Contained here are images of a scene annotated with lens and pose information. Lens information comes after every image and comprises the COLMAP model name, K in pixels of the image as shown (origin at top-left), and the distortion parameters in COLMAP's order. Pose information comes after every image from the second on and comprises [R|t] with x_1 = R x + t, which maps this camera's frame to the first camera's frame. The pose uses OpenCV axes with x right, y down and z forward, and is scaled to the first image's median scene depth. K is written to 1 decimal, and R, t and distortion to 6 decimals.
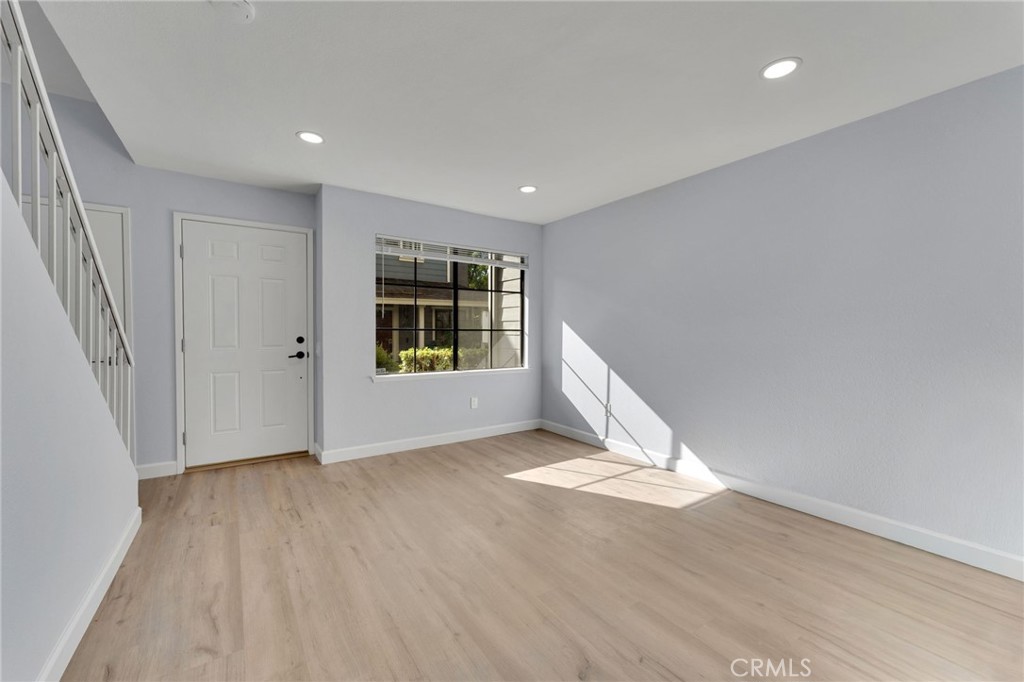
lens RADIAL K [[419.8, 0, 510.5], [0, 419.8, 324.6], [0, 0, 1]] dist [0.001242, 0.000087]
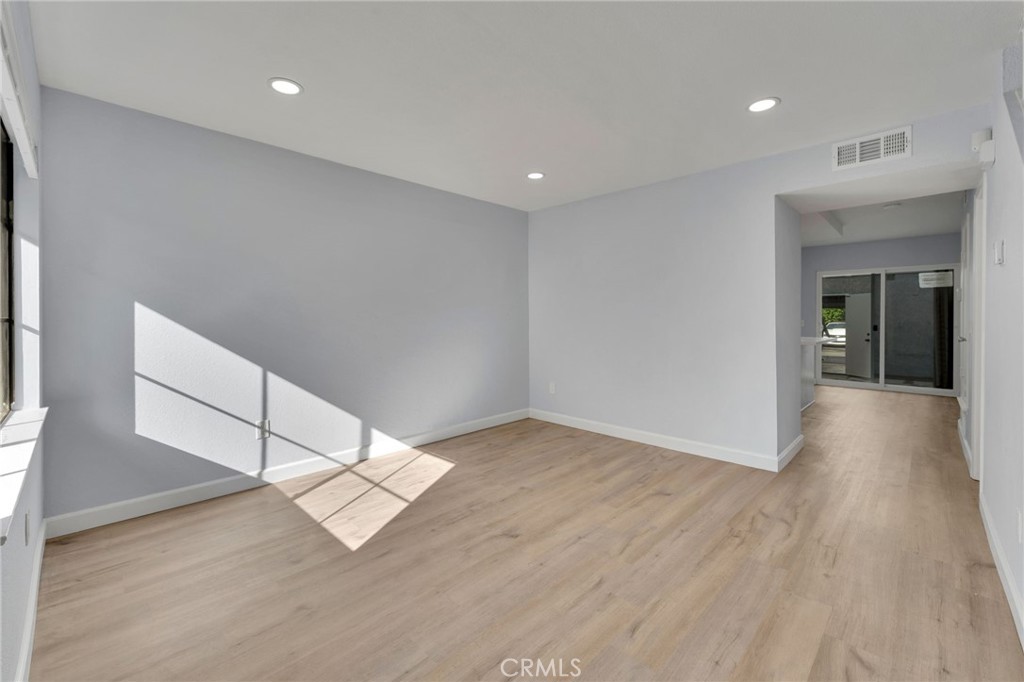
lens RADIAL K [[419.8, 0, 510.5], [0, 419.8, 324.6], [0, 0, 1]] dist [0.001242, 0.000087]
pose [[-0.195870, -0.019743, 0.980431, -0.682583], [-0.011371, 0.999776, 0.017861, 0.007802], [-0.980564, -0.007650, -0.196051, 0.906198]]
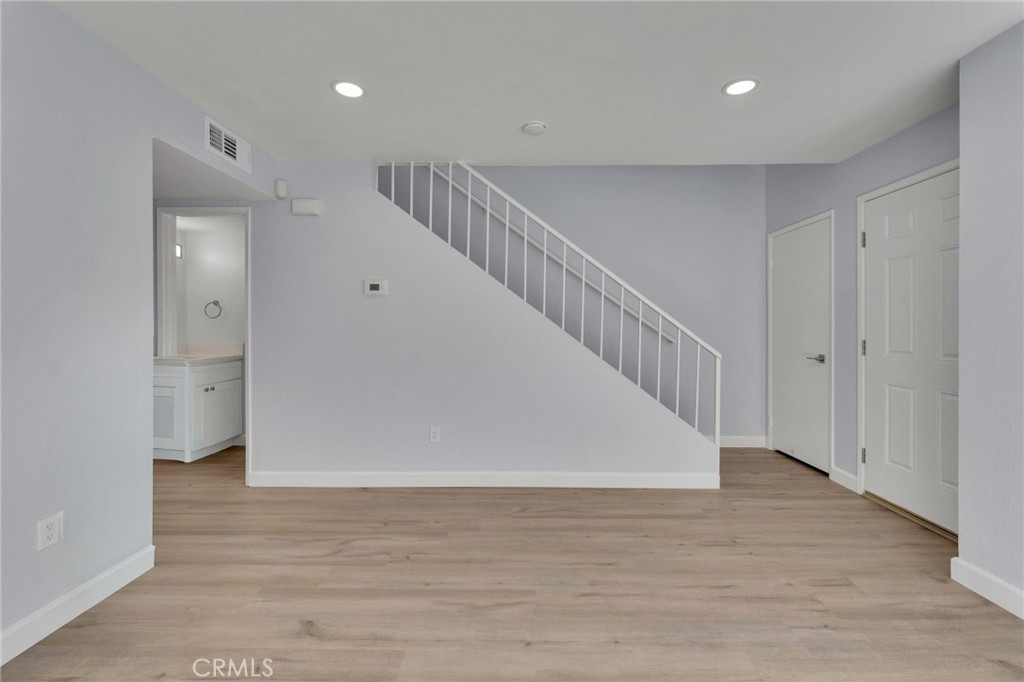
lens RADIAL K [[428.2, 0, 517.0], [0, 428.2, 326.8], [0, 0, 1]] dist [-0.000924, -0.000177]
pose [[-0.569708, -0.002373, -0.821843, 0.352632], [0.005860, 0.999959, -0.006949, 0.009813], [0.821826, -0.008775, -0.569671, 0.927488]]
